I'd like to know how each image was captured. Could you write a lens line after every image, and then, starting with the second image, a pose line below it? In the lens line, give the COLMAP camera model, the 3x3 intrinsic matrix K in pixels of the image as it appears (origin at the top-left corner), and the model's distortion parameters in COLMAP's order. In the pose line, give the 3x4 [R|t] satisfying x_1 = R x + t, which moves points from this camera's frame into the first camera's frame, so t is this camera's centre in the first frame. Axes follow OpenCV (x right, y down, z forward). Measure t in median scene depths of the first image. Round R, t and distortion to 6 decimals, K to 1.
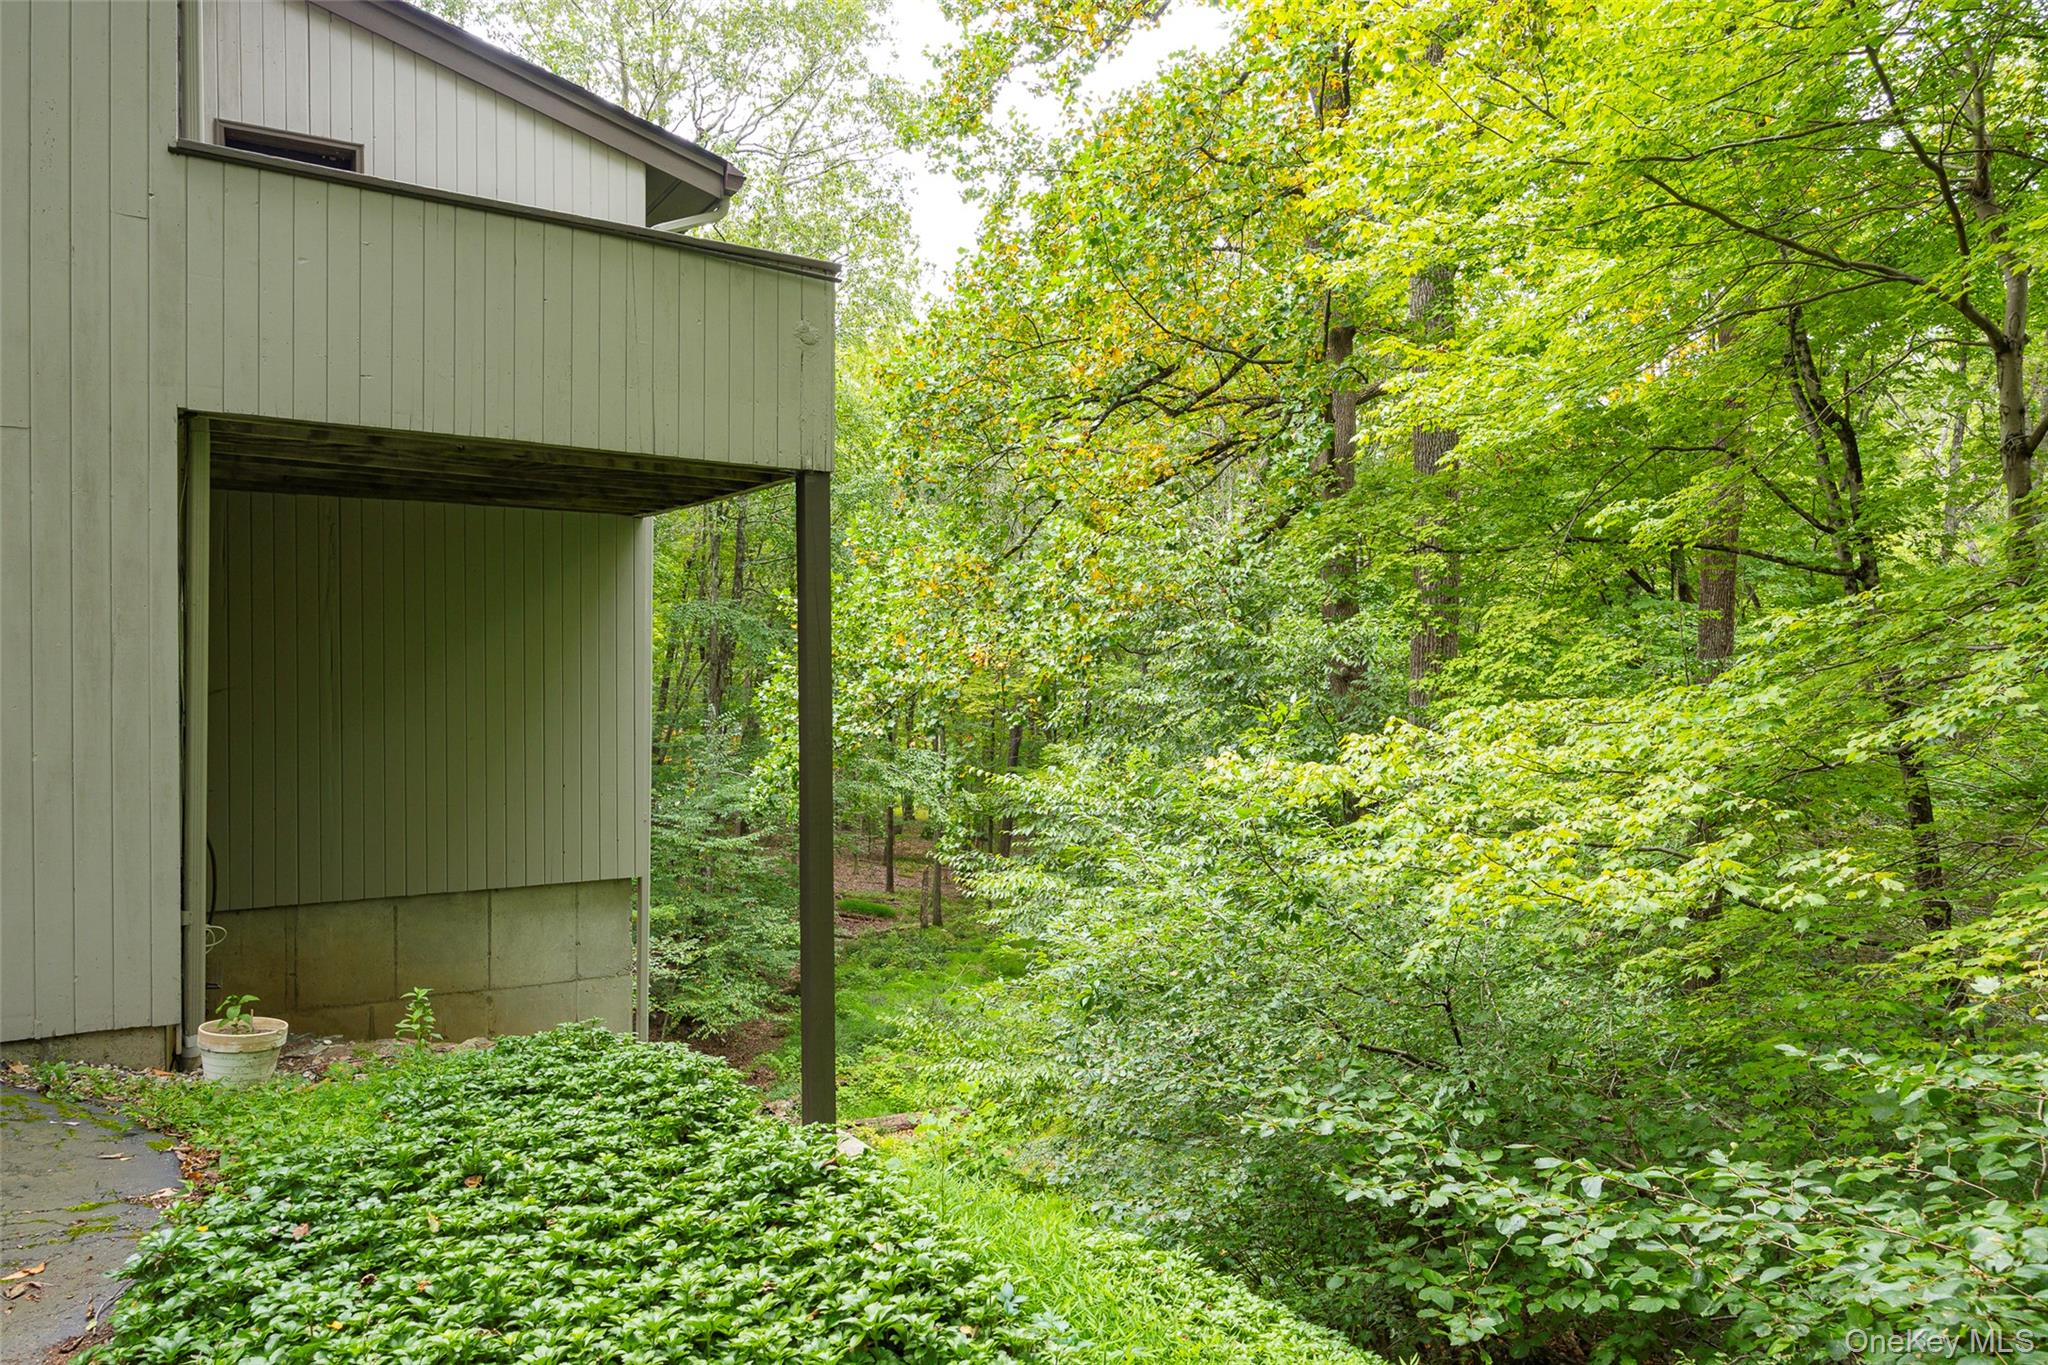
lens RADIAL K [[1374.3, 0, 1024.0], [0, 1374.3, 682.5], [0, 0, 1]] dist [0.004912, 0.001854]
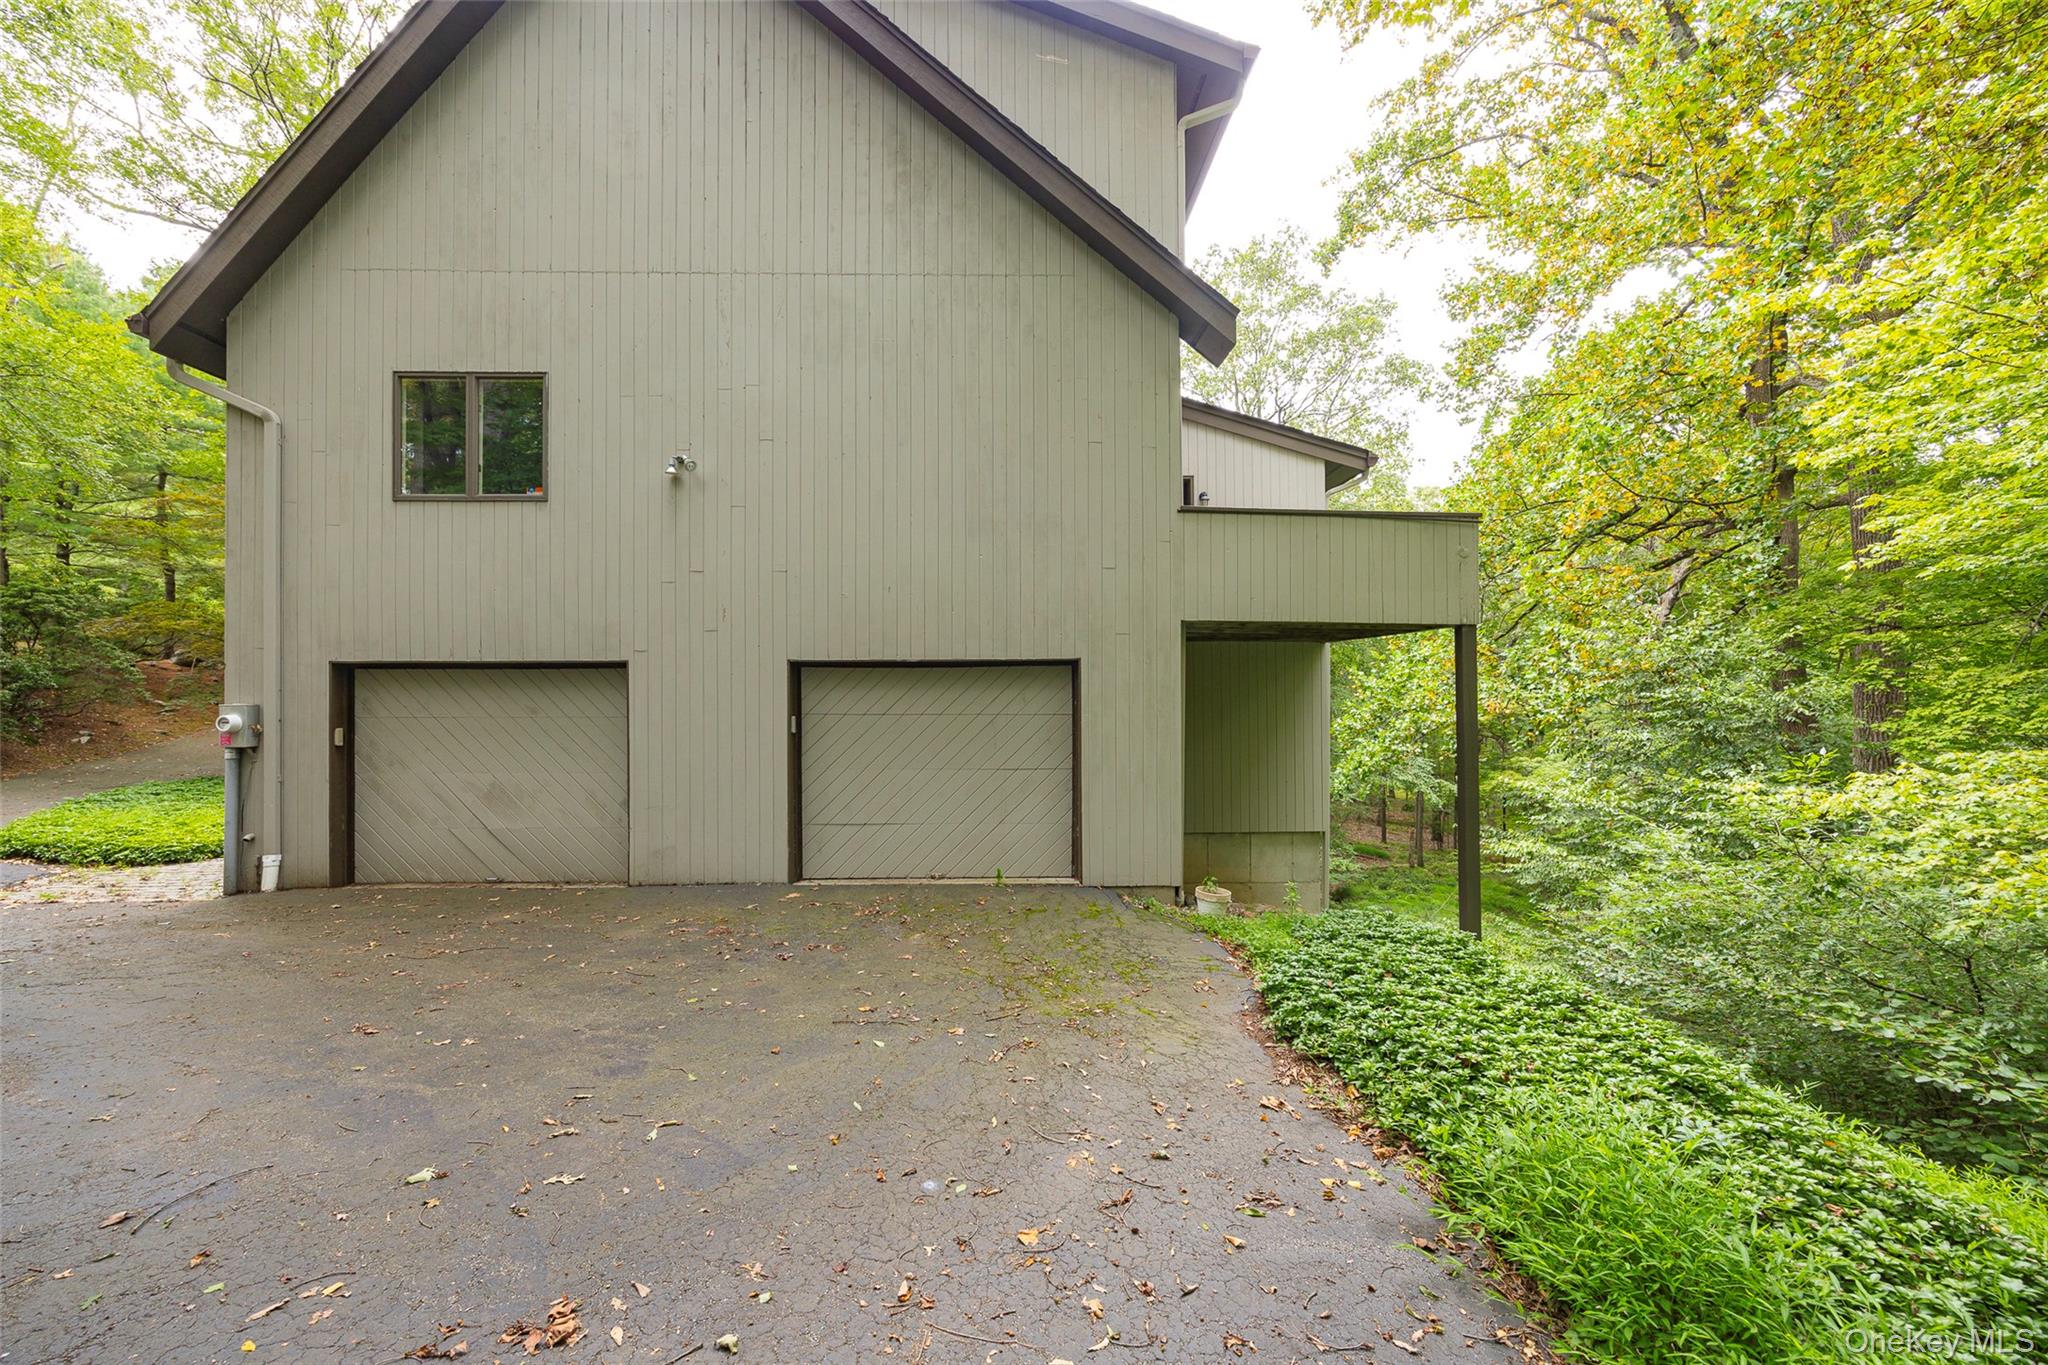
lens RADIAL K [[786.0, 0, 1017.5], [0, 786.0, 682.9], [0, 0, 1]] dist [0.000030, -0.000044]
pose [[0.868048, -0.019361, -0.496102, -0.136140], [0.001638, 0.999346, -0.036134, -0.031540], [0.496477, 0.030553, 0.867512, -0.201302]]
